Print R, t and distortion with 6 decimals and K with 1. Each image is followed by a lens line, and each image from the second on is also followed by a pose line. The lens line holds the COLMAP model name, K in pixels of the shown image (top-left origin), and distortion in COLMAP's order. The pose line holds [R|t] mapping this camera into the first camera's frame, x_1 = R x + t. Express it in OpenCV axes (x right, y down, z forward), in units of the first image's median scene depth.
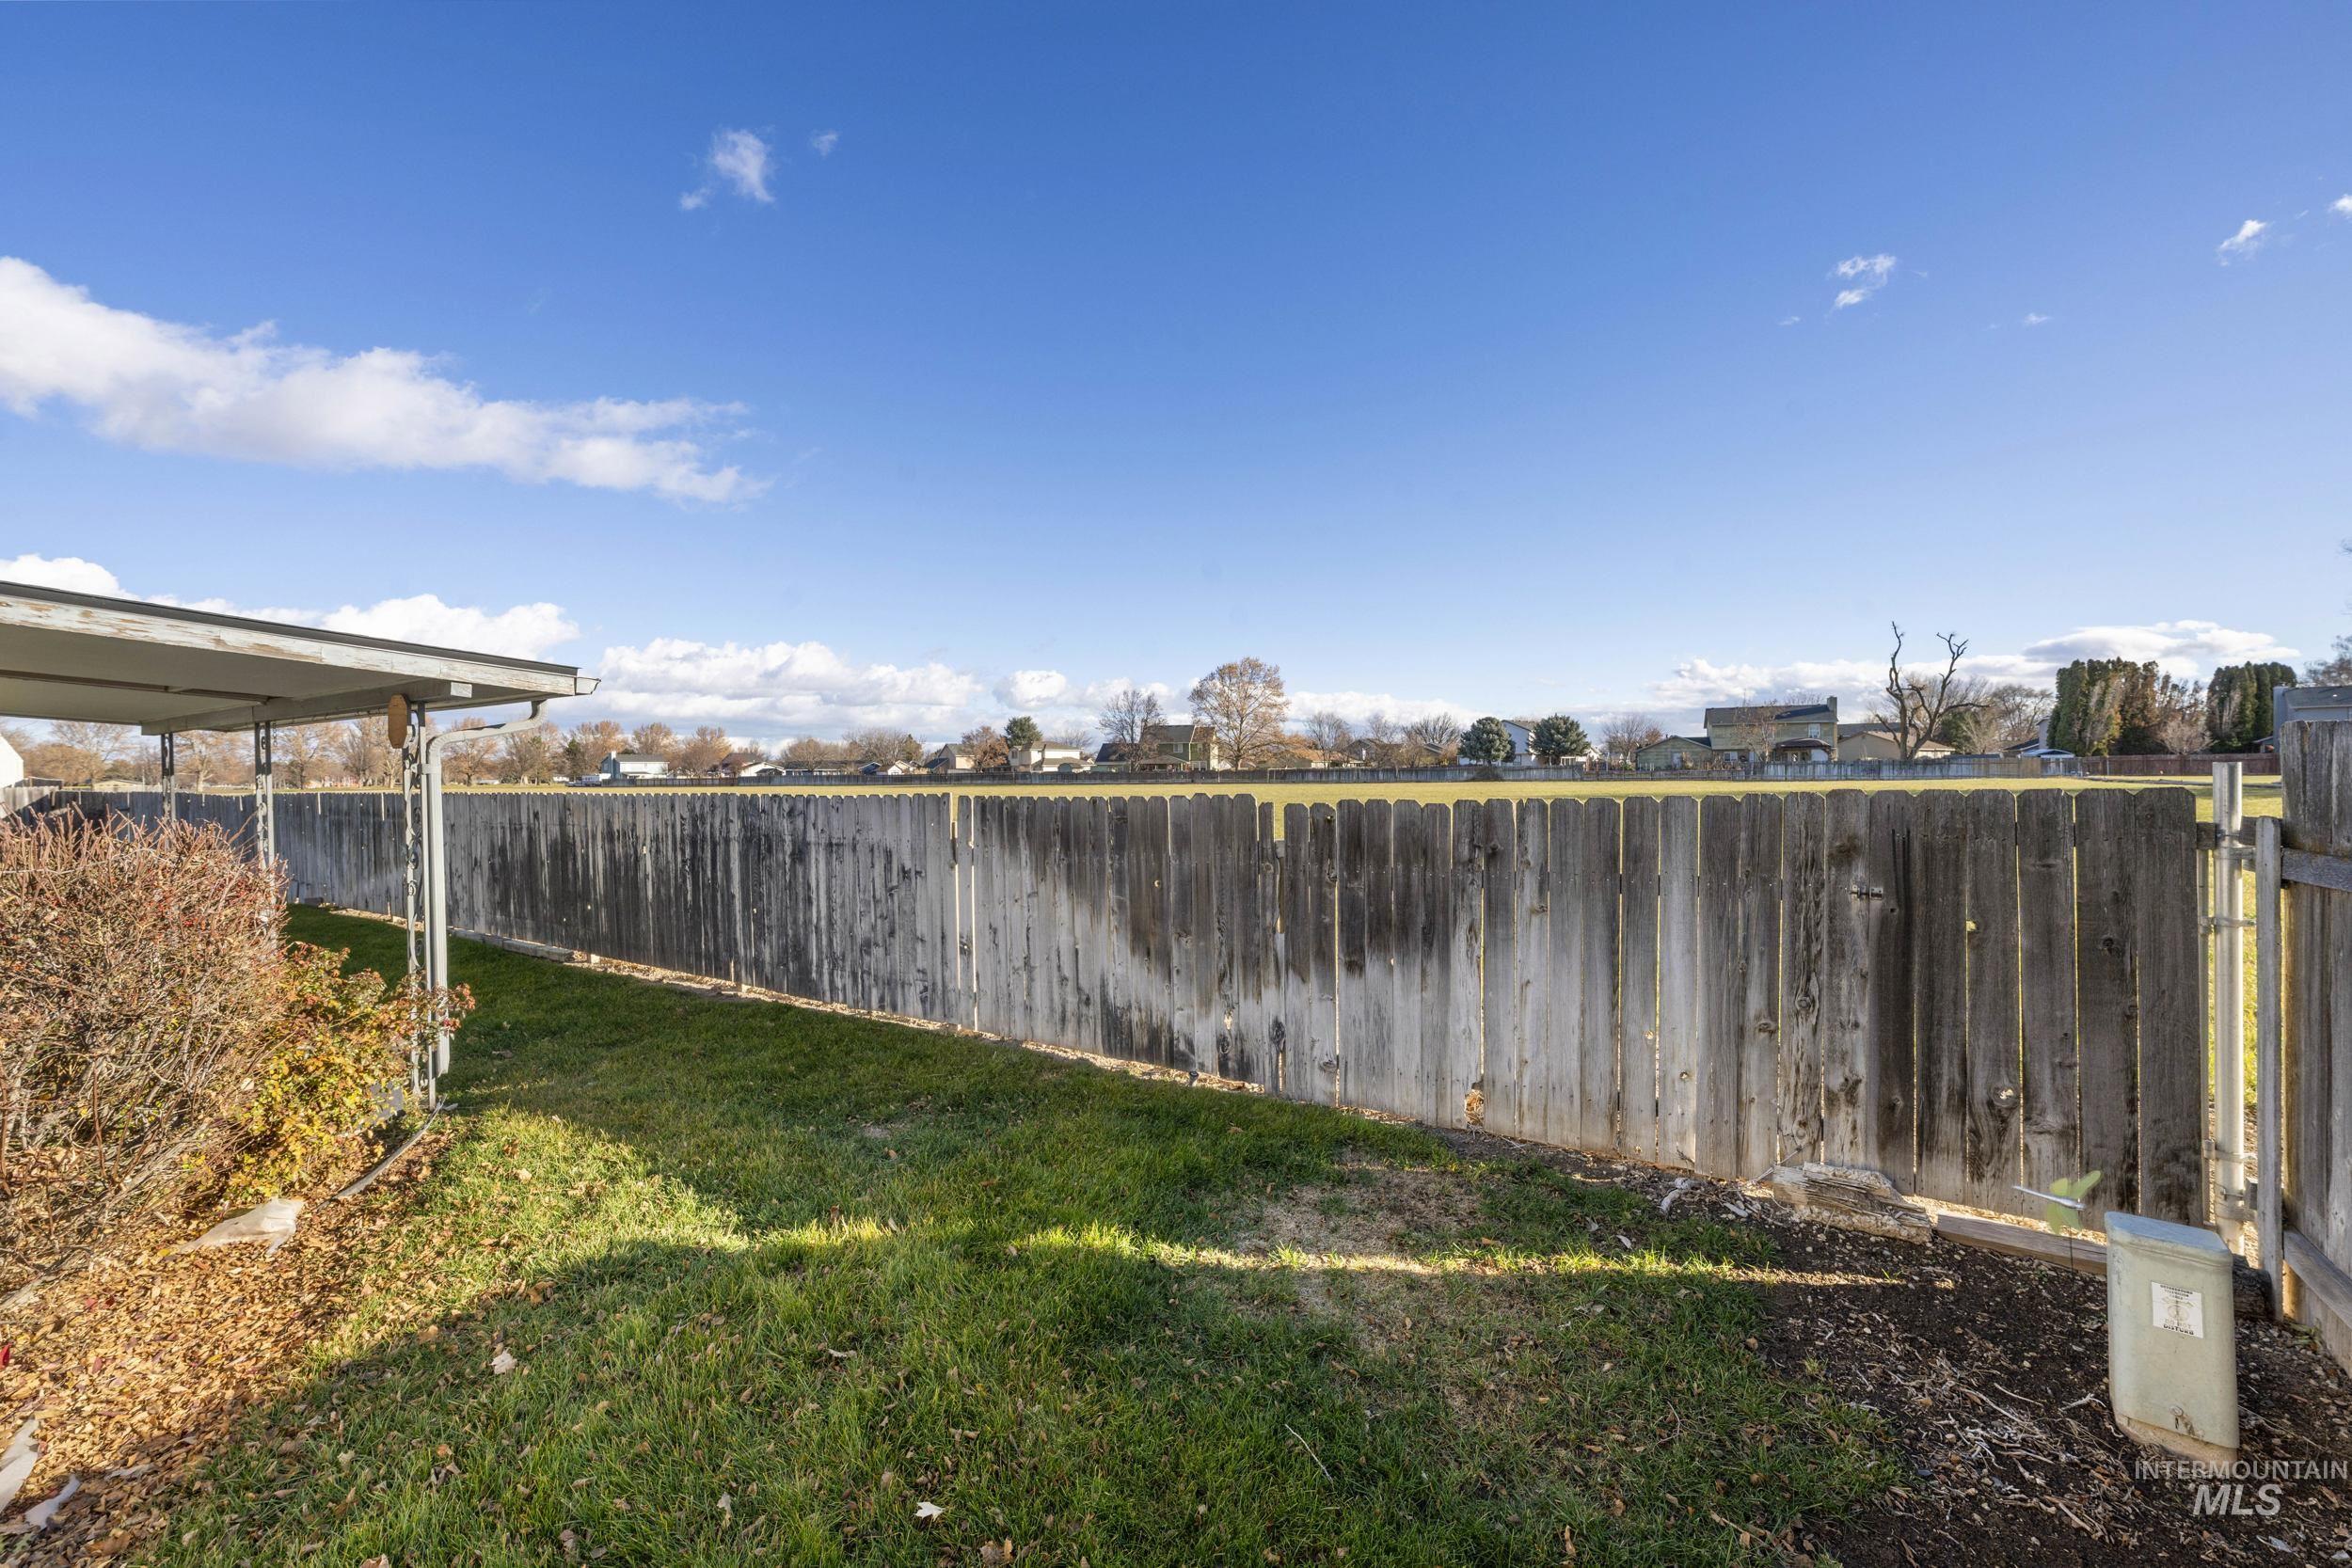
lens RADIAL K [[941.9, 0, 1178.9], [0, 941.9, 784.8], [0, 0, 1]] dist [-0.000081, 0.001484]
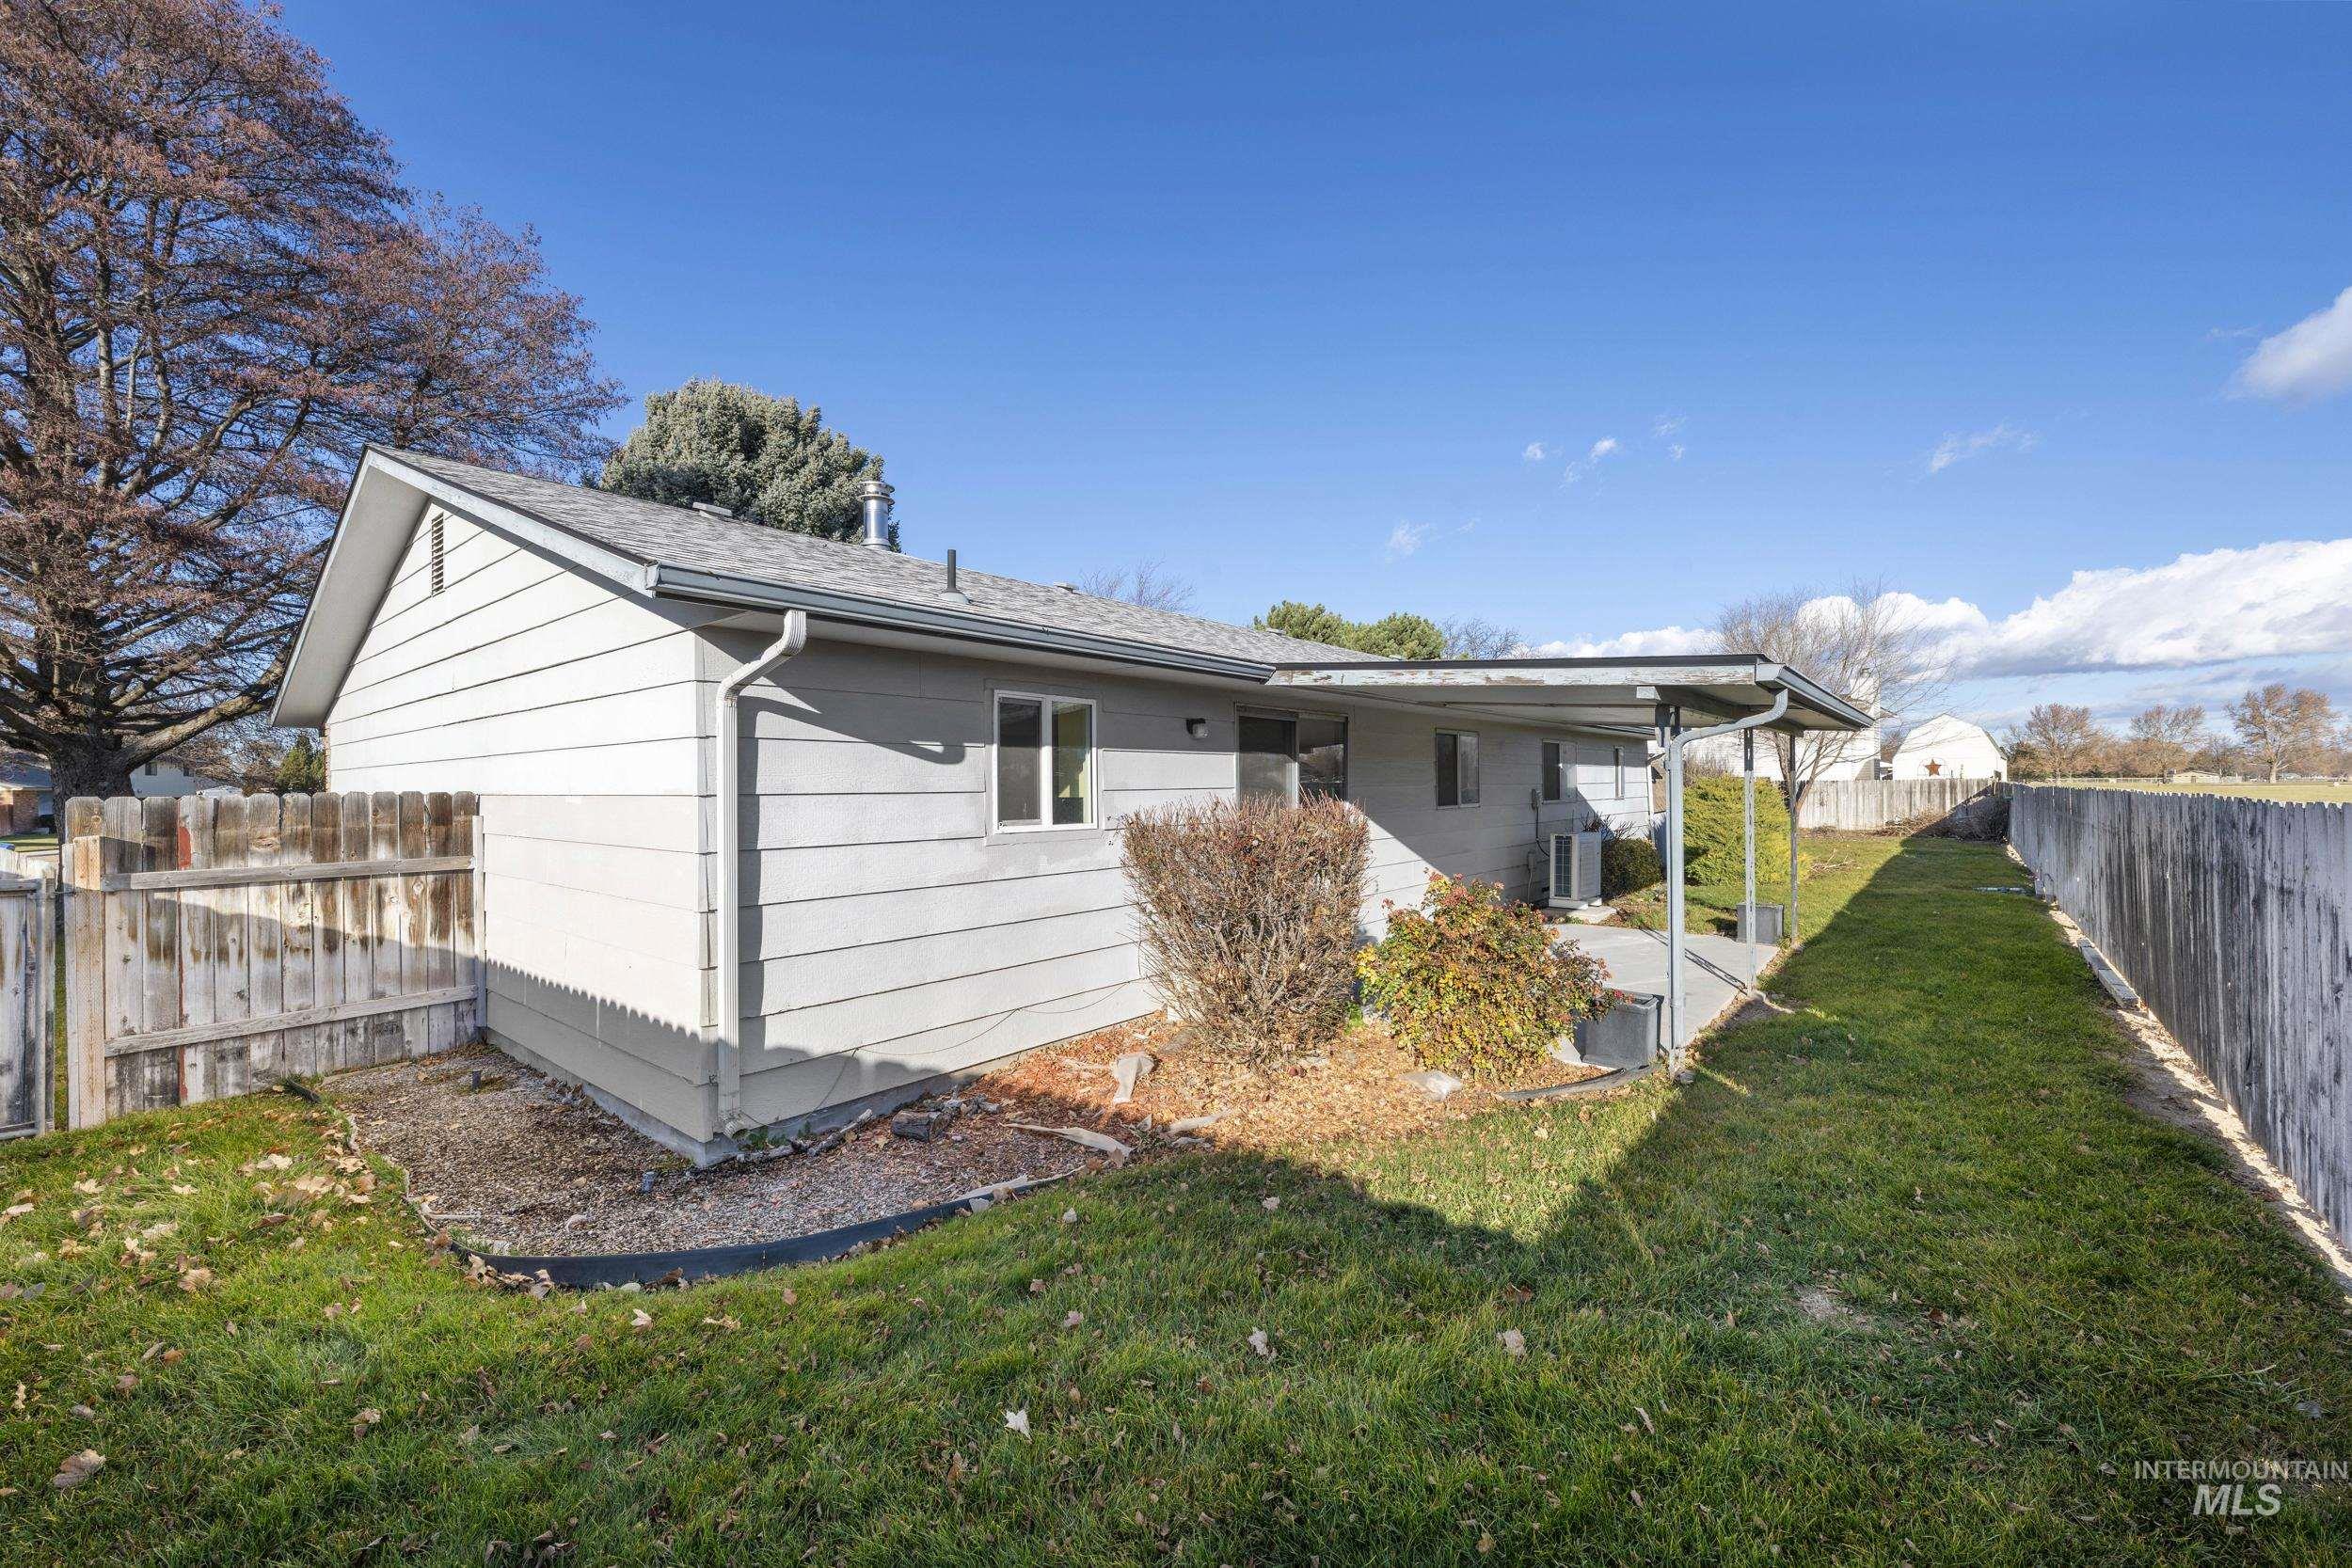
lens RADIAL K [[941.9, 0, 1171.4], [0, 941.9, 781.1], [0, 0, 1]] dist [-0.000081, 0.001484]
pose [[-0.137528, 0.006029, -0.990480, 0.386154], [-0.000904, 0.999980, 0.006212, -0.005353], [0.990497, 0.001750, -0.137520, 0.609228]]
